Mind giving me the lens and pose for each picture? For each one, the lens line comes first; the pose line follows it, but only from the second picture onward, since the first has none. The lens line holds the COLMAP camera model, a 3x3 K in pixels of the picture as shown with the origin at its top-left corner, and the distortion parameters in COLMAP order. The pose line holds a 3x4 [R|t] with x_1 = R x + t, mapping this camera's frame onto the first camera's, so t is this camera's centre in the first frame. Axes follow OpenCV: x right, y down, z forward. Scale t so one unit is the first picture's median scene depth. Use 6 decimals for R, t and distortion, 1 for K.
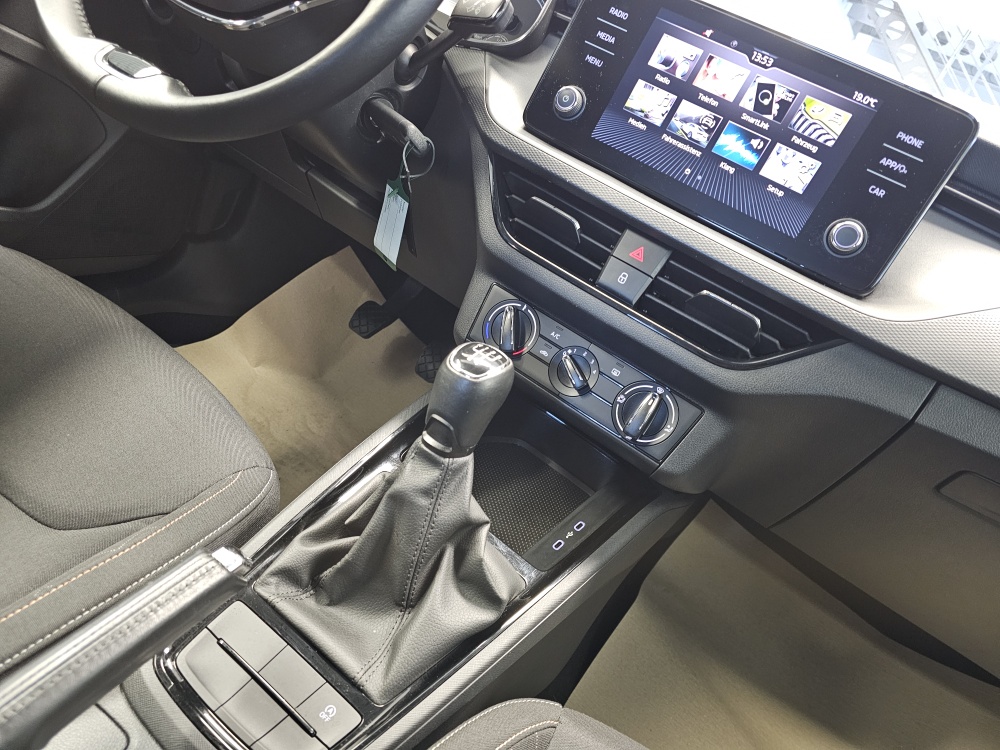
lens RADIAL K [[682.7, 0, 500.0], [0, 682.7, 375.0], [0, 0, 1]] dist [0.007456, 0.001087]
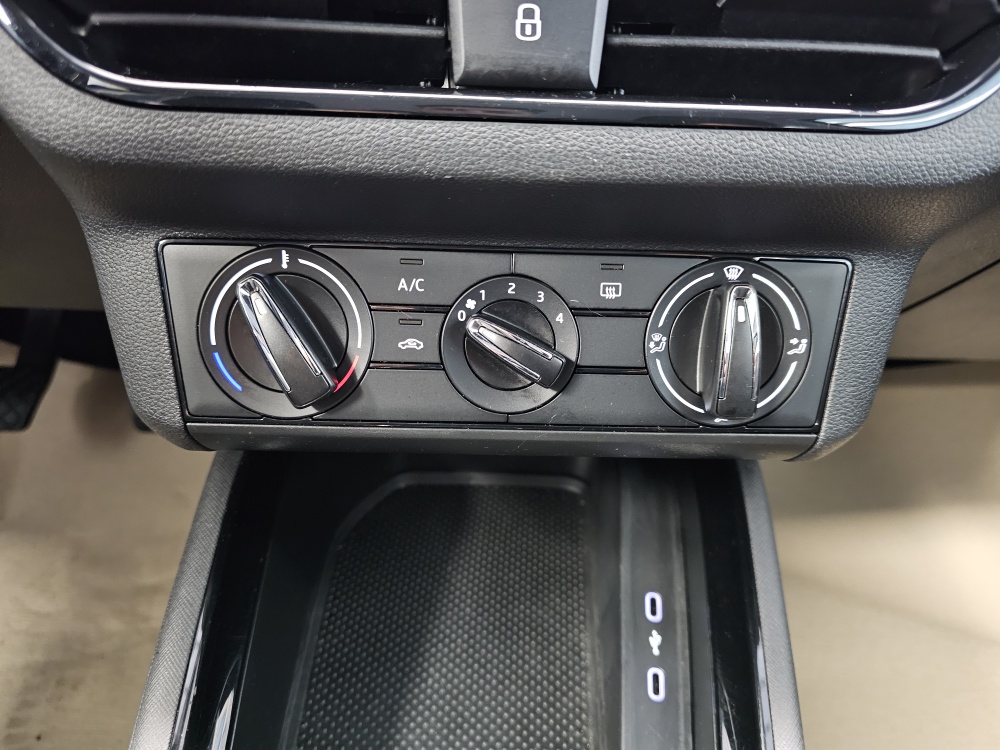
lens RADIAL K [[682.7, 0, 500.0], [0, 682.7, 375.0], [0, 0, 1]] dist [0.007456, 0.001087]
pose [[0.794671, -0.551483, 0.253701, 0.001936], [0.494669, 0.830542, 0.255936, -0.087909], [-0.351854, -0.077887, 0.932809, 0.654041]]
